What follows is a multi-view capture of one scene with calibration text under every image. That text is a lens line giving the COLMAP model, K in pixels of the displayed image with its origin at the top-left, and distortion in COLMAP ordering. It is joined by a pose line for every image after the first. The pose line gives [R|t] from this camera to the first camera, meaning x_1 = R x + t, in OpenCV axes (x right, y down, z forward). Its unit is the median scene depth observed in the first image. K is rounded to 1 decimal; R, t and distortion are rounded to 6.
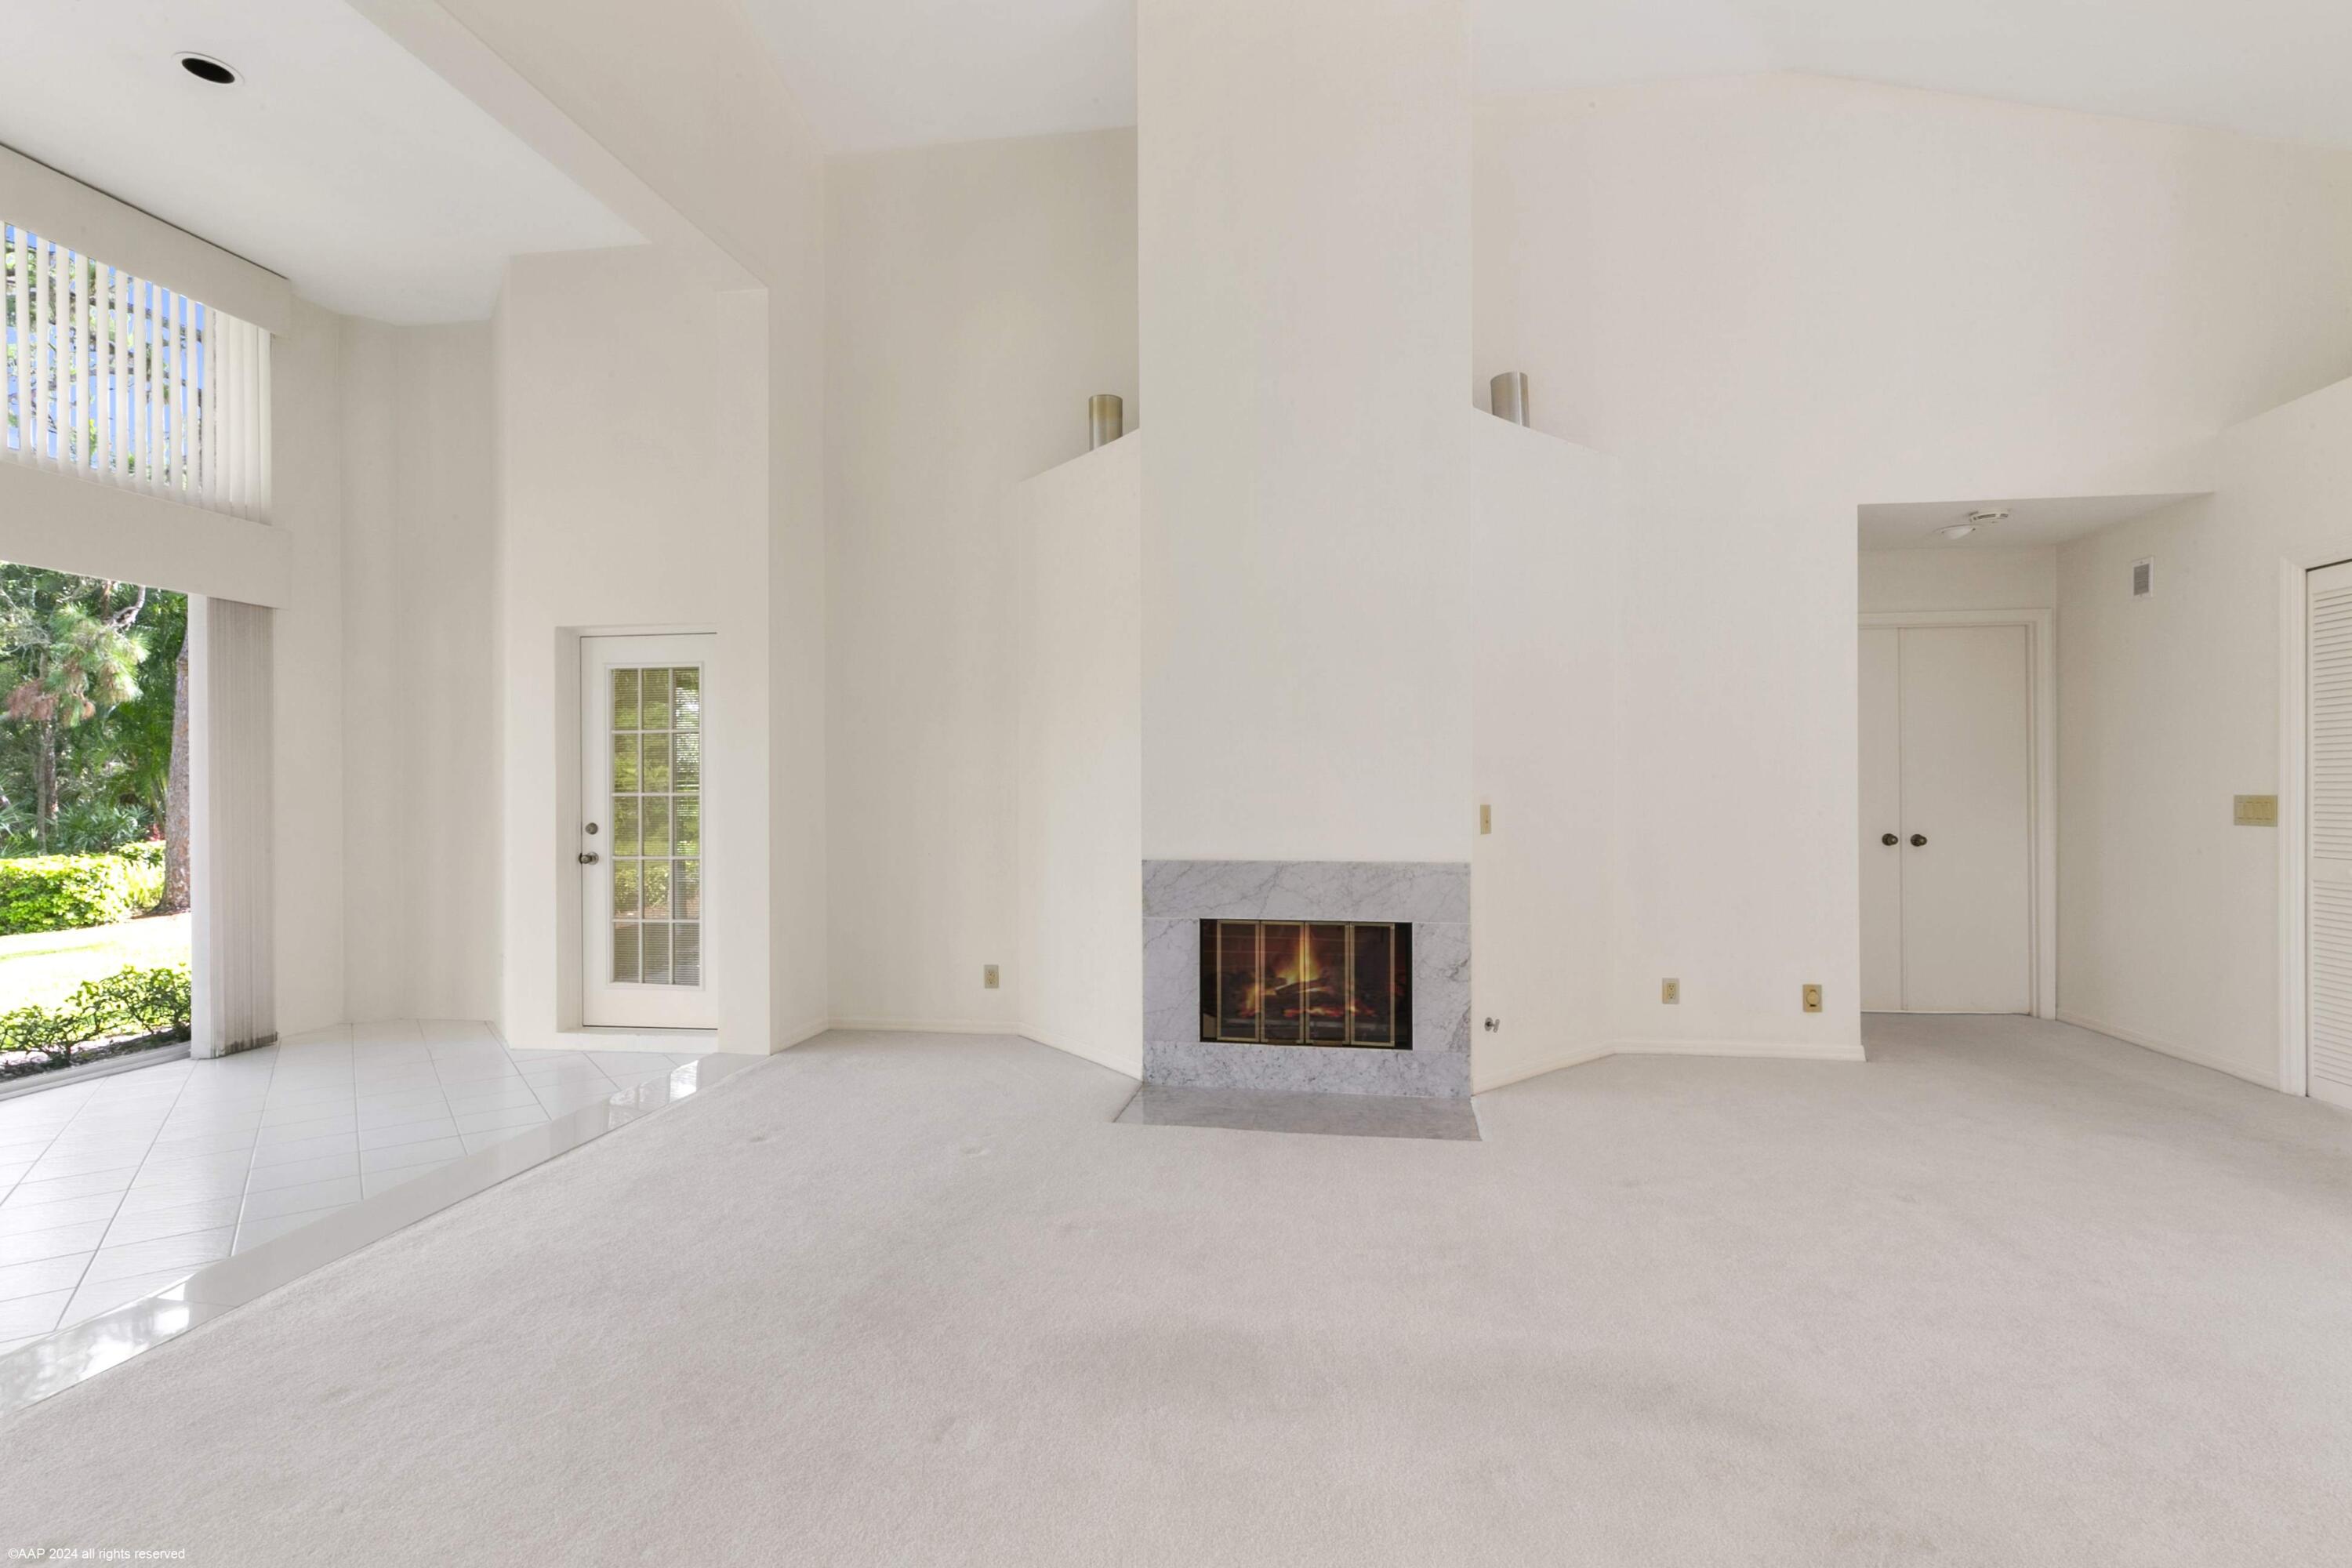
lens RADIAL K [[1159.1, 0, 1176.0], [0, 1159.1, 784.0], [0, 0, 1]] dist [-0.000288, -0.000172]
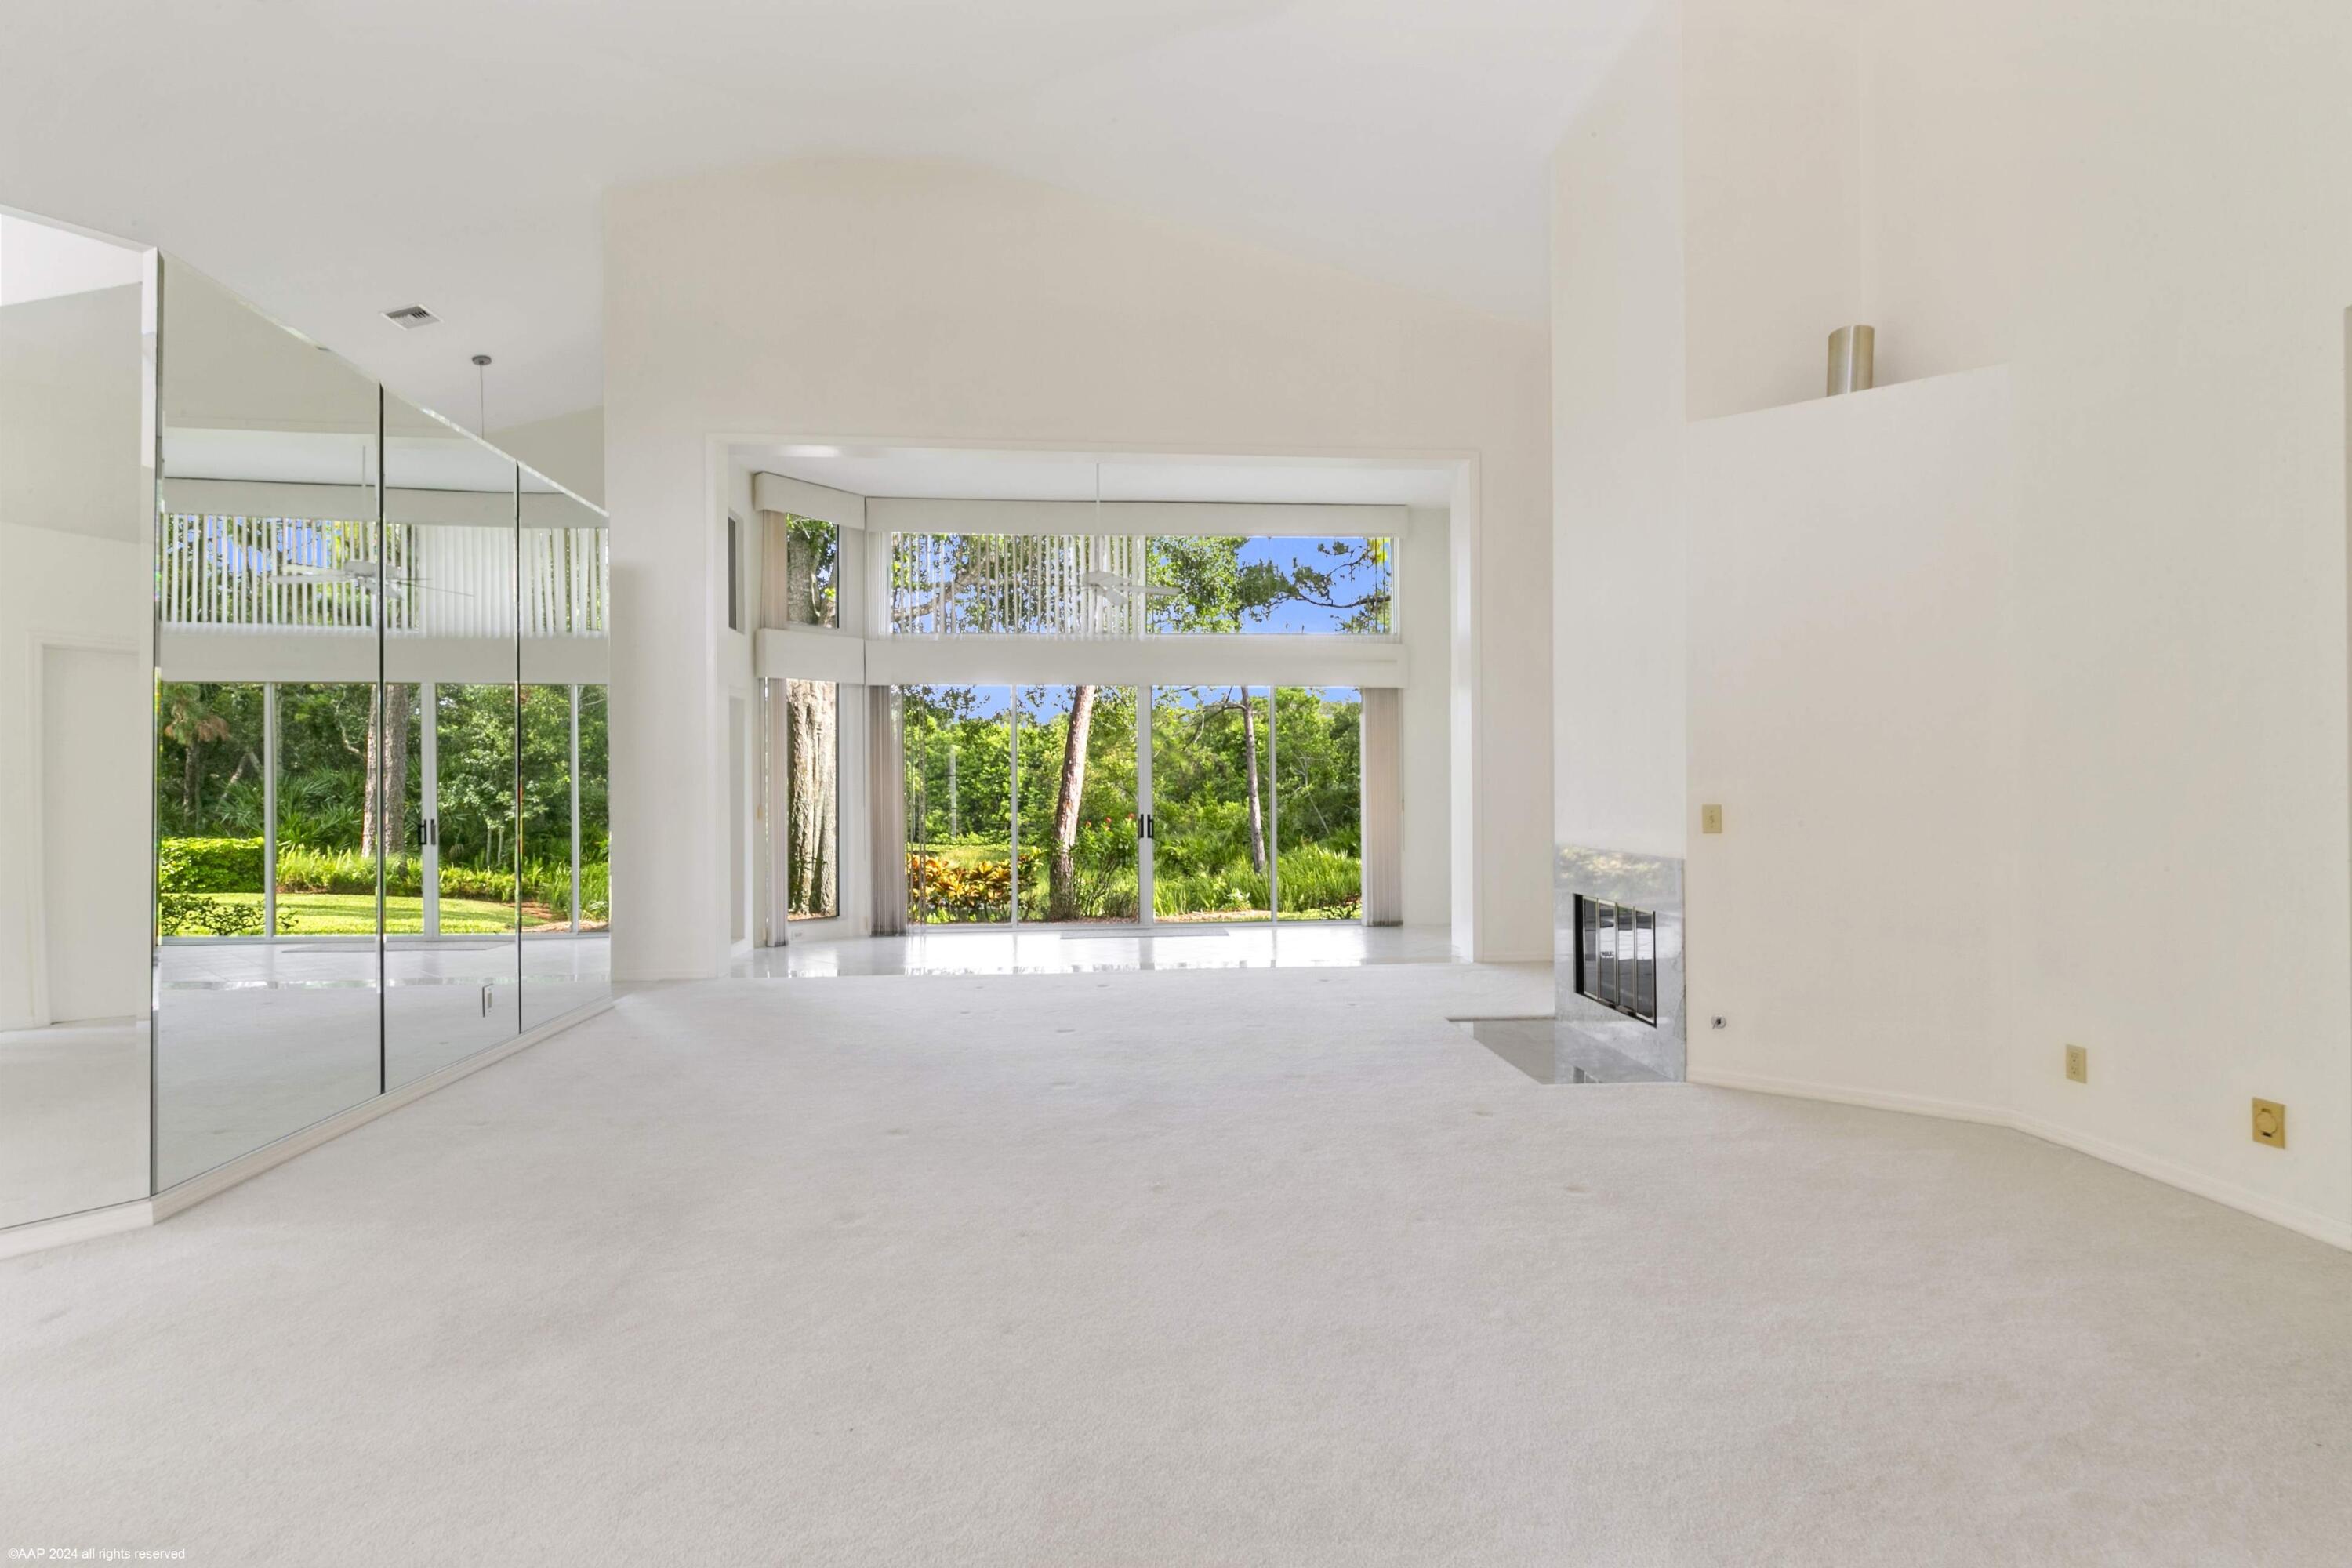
lens RADIAL K [[1126.6, 0, 1234.4], [0, 1126.6, 783.5], [0, 0, 1]] dist [-0.000225, 0.000102]
pose [[0.243895, -0.004749, -0.969790, 1.084028], [0.007047, 0.999970, -0.003125, 0.001130], [0.969776, -0.006072, 0.243921, 0.342986]]
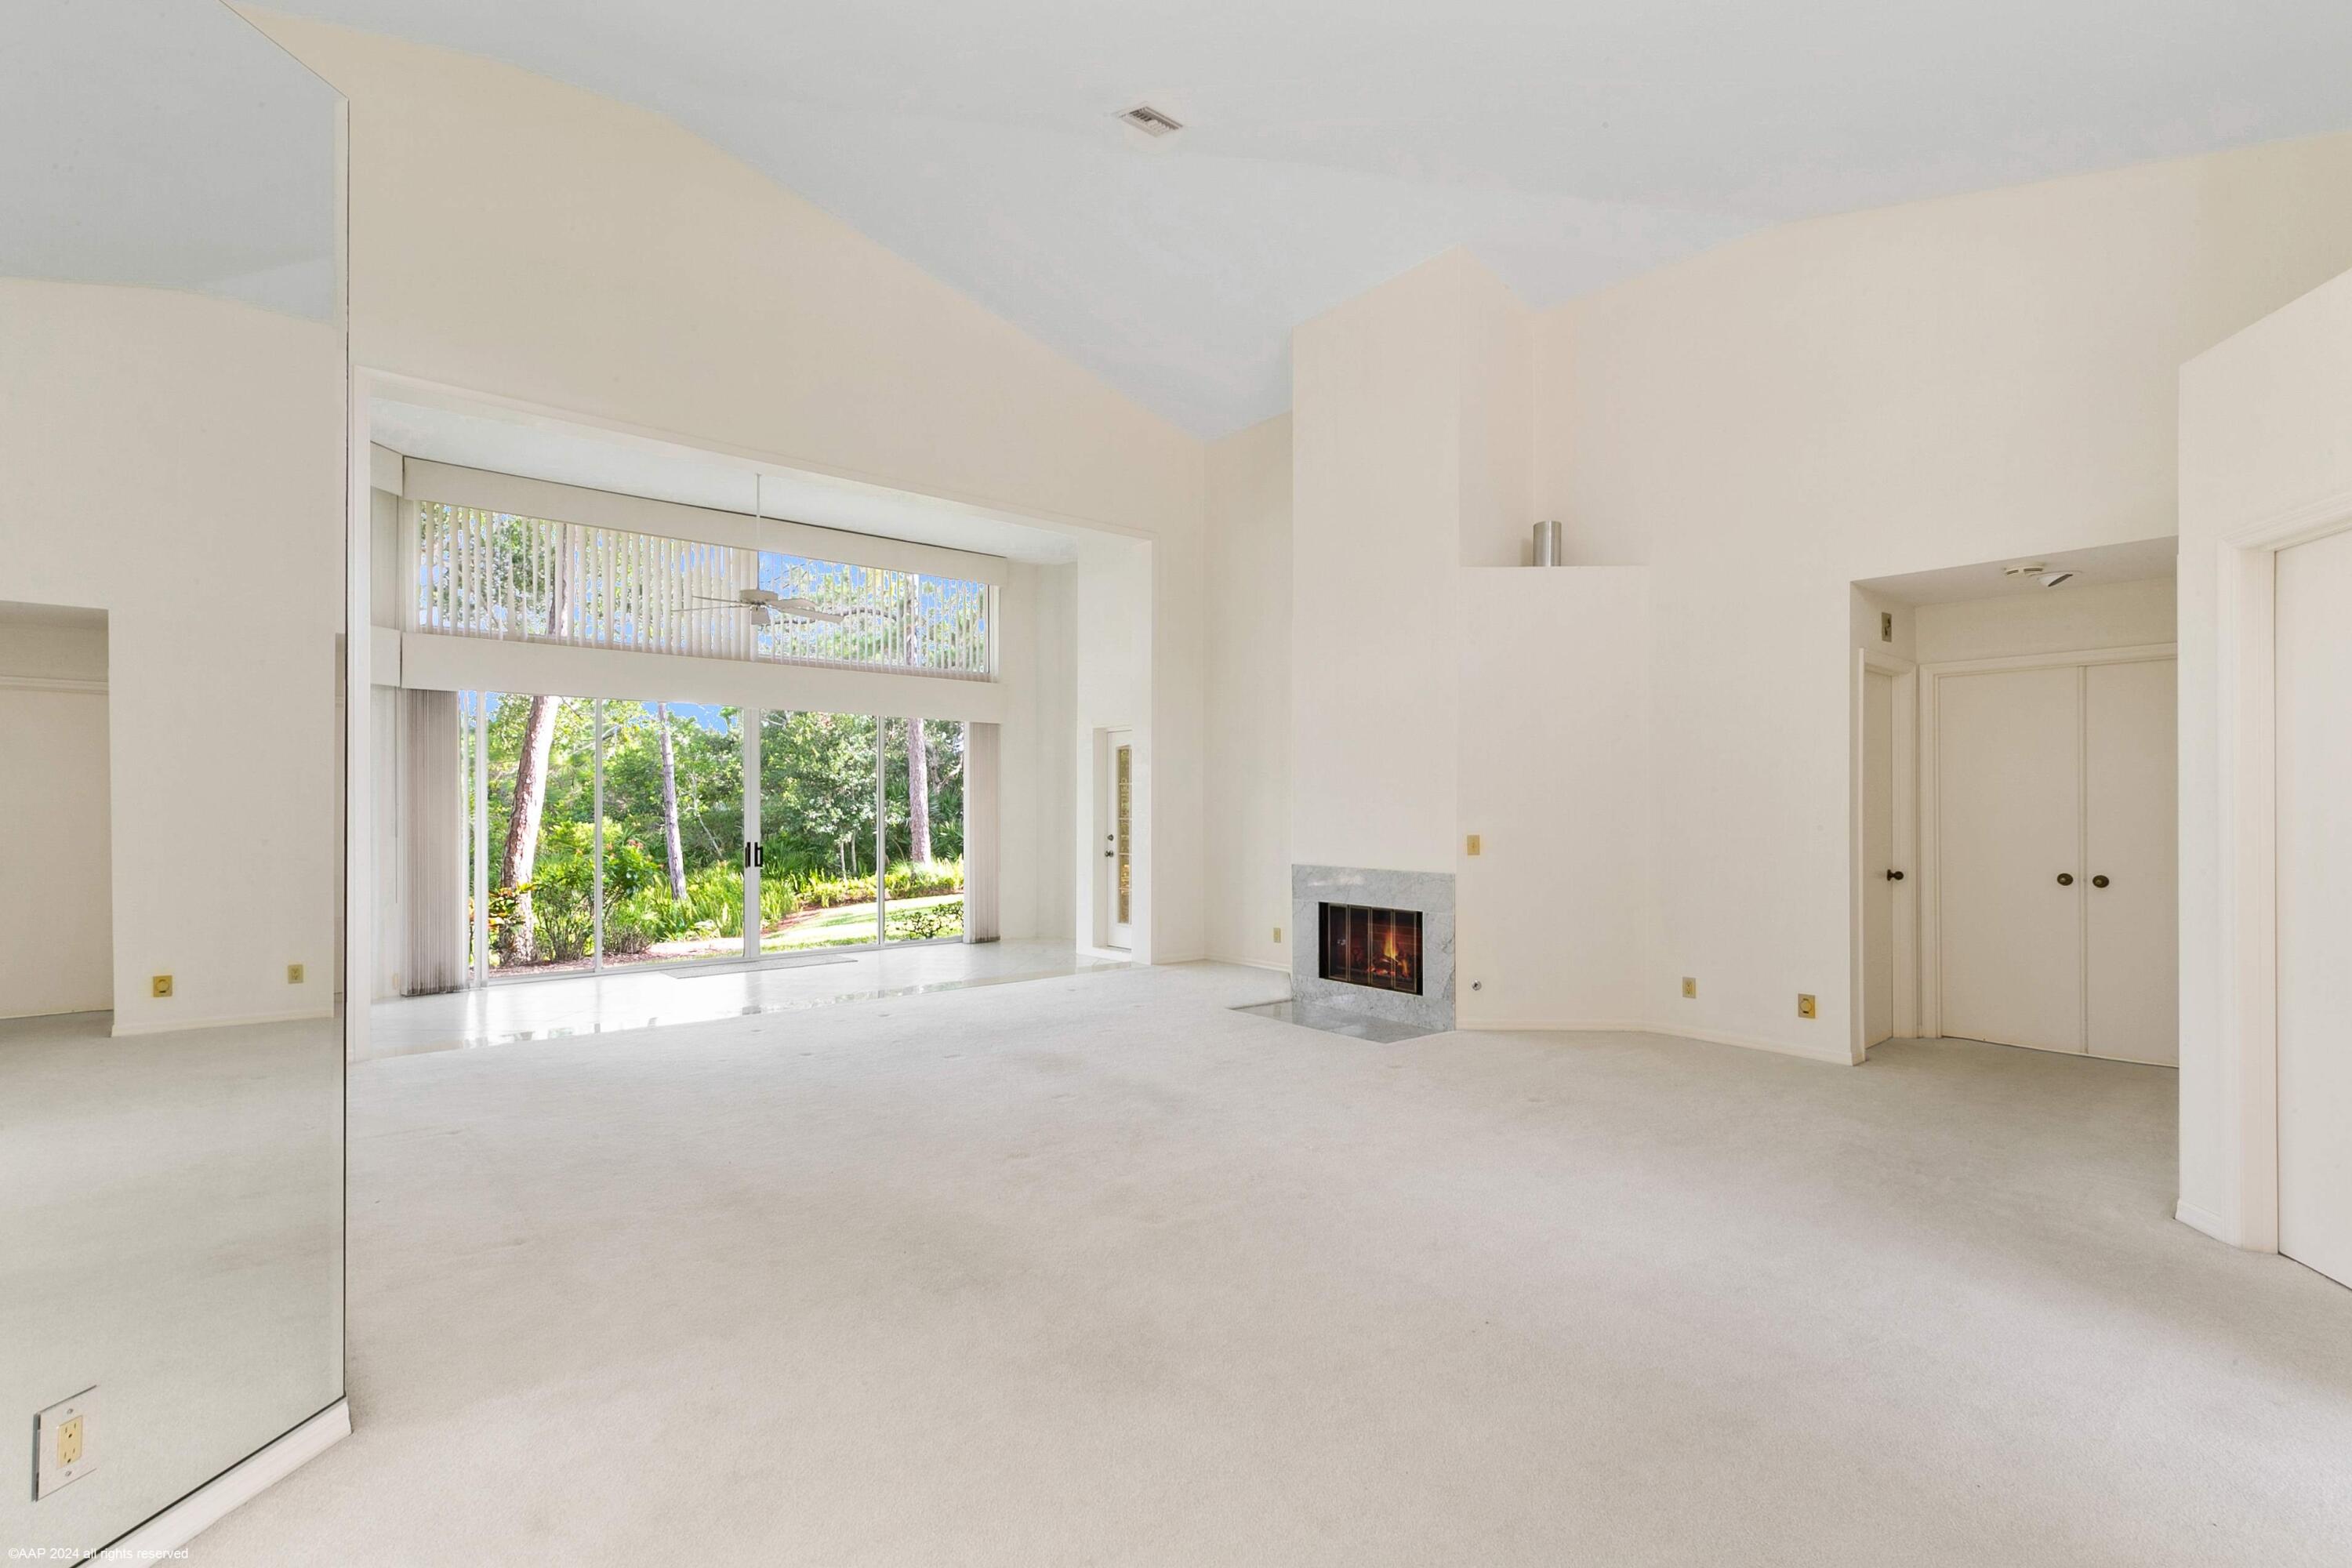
lens RADIAL K [[1092.9, 0, 1178.5], [0, 1092.9, 800.0], [0, 0, 1]] dist [0.014865, 0.000193]
pose [[0.756168, 0.000596, -0.654377, 0.863438], [-0.000917, 1.000000, -0.000149, -0.025363], [0.654377, 0.000713, 0.756168, -0.281678]]
